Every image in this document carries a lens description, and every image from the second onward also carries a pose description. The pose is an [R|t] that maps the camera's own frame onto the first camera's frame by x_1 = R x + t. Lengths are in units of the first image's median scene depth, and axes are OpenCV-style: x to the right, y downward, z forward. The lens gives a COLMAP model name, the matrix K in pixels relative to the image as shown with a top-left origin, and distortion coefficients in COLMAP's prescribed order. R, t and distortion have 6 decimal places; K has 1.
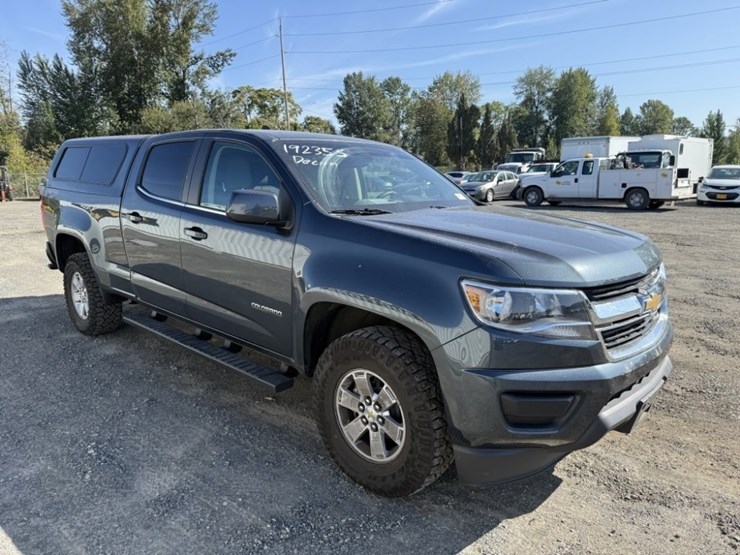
lens RADIAL K [[528.1, 0, 368.5], [0, 528.1, 275.0], [0, 0, 1]] dist [0.027995, -0.028808]
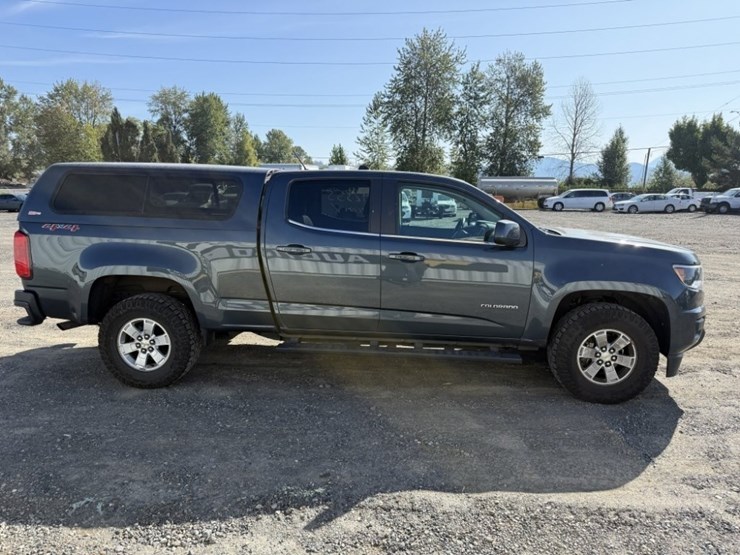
lens RADIAL K [[528.1, 0, 370.2], [0, 528.1, 275.3], [0, 0, 1]] dist [0.027995, -0.028808]
pose [[0.779599, -0.090271, 0.619739, -0.078945], [0.110886, 0.993819, 0.005270, -0.003760], [-0.616385, 0.064612, 0.784790, 0.007739]]
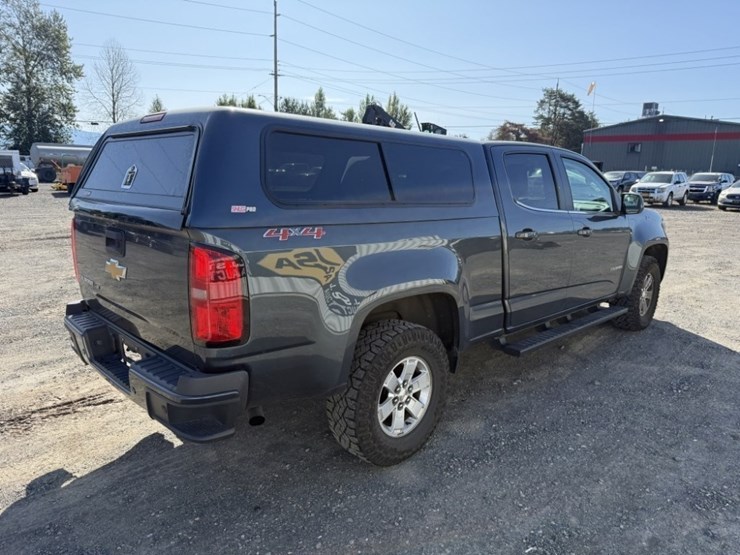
lens RADIAL K [[528.1, 0, 365.0], [0, 528.1, 277.8], [0, 0, 1]] dist [0.027995, -0.028808]
pose [[0.044629, -0.197972, 0.979191, -0.110343], [0.172450, 0.966980, 0.187644, -0.020854], [-0.984007, 0.160487, 0.077296, 0.099056]]
